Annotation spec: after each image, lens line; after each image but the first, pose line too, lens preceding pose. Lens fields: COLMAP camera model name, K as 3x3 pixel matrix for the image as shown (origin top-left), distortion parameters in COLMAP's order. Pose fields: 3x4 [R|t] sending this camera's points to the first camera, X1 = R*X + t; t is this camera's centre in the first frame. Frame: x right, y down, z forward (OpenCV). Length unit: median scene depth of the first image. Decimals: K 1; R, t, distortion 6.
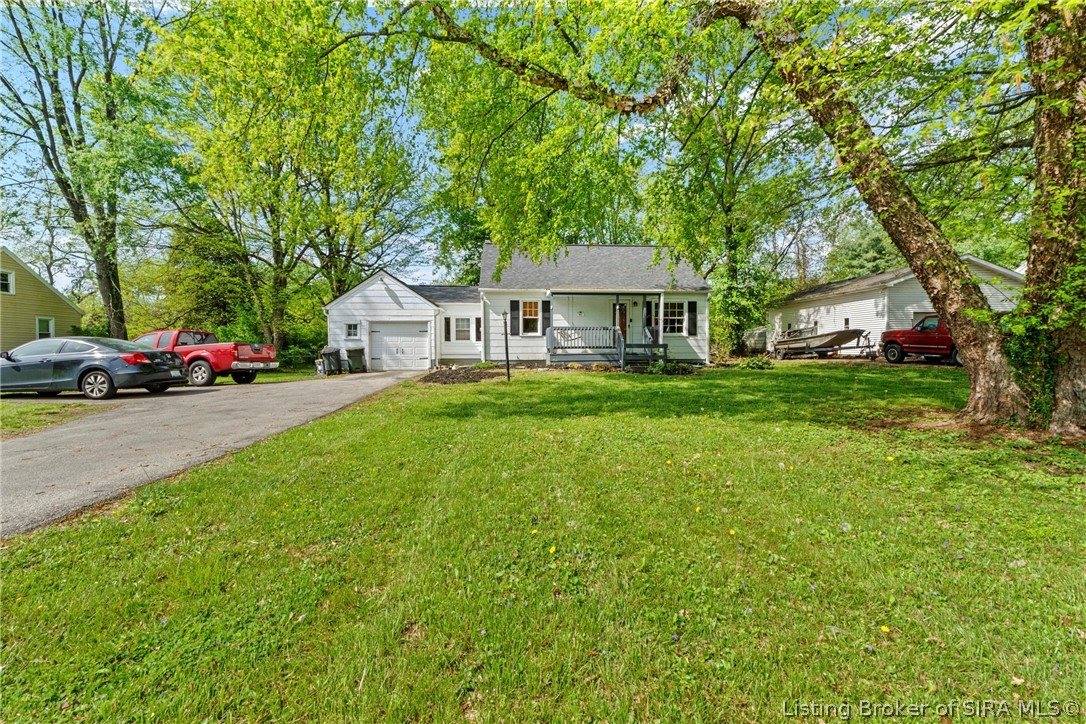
lens RADIAL K [[464.2, 0, 536.5], [0, 464.2, 358.1], [0, 0, 1]] dist [-0.010566, 0.000269]
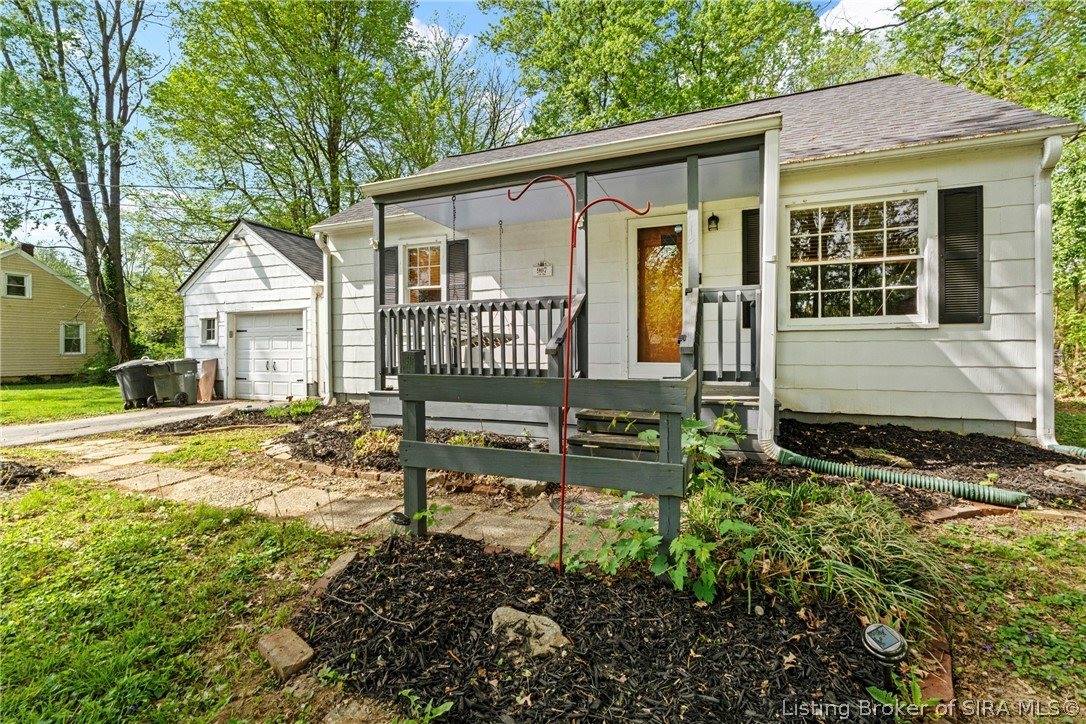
lens RADIAL K [[464.2, 0, 537.1], [0, 464.2, 356.6], [0, 0, 1]] dist [-0.010566, 0.000269]
pose [[0.902226, 0.006902, -0.431209, 0.234760], [-0.008134, 0.999966, -0.001011, -0.029308], [0.431187, 0.004420, 0.902252, 0.669977]]
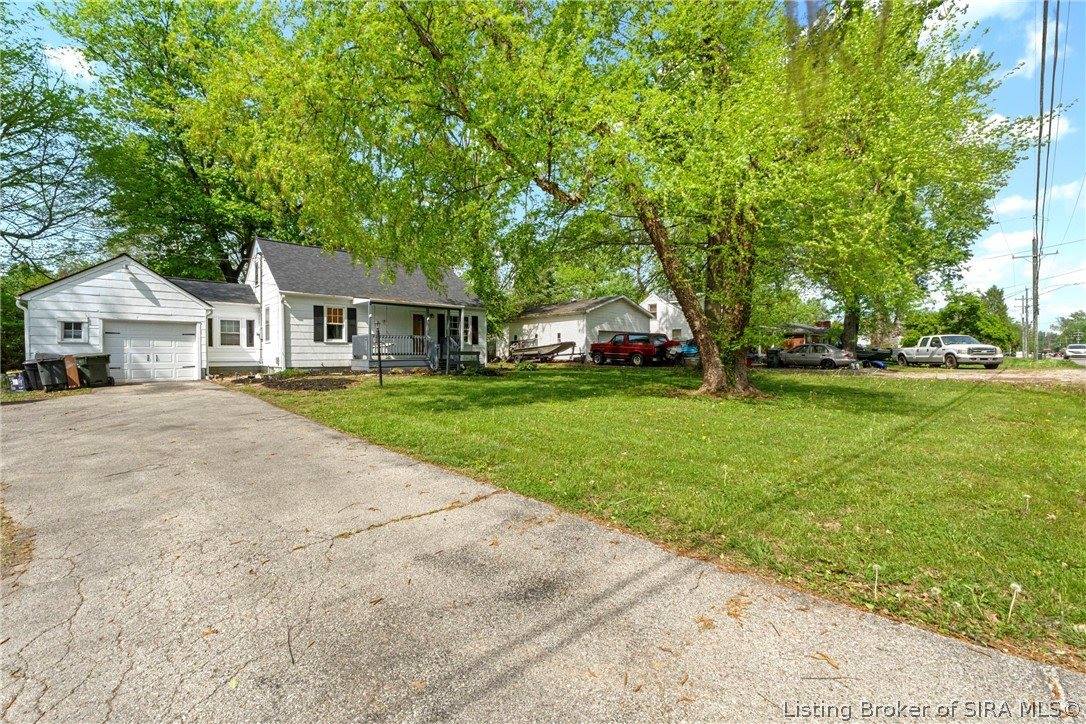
lens RADIAL K [[464.2, 0, 543.1], [0, 464.2, 357.0], [0, 0, 1]] dist [-0.010566, 0.000269]
pose [[0.778664, -0.001846, 0.627439, -0.280384], [0.012151, 0.999852, -0.012138, 0.000746], [-0.627324, 0.017076, 0.778571, -0.049312]]
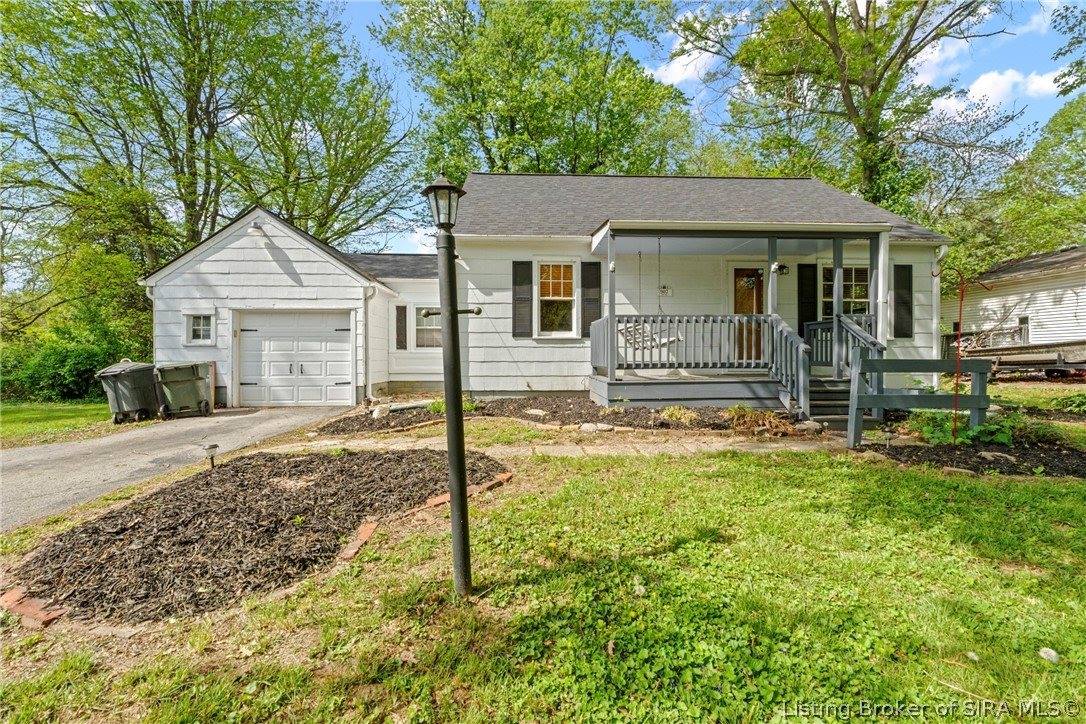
lens RADIAL K [[464.2, 0, 539.2], [0, 464.2, 358.4], [0, 0, 1]] dist [-0.010566, 0.000269]
pose [[0.999670, 0.002357, -0.025572, -0.017527], [-0.002759, 0.999873, -0.015694, -0.020234], [0.025532, 0.015760, 0.999550, 0.523268]]
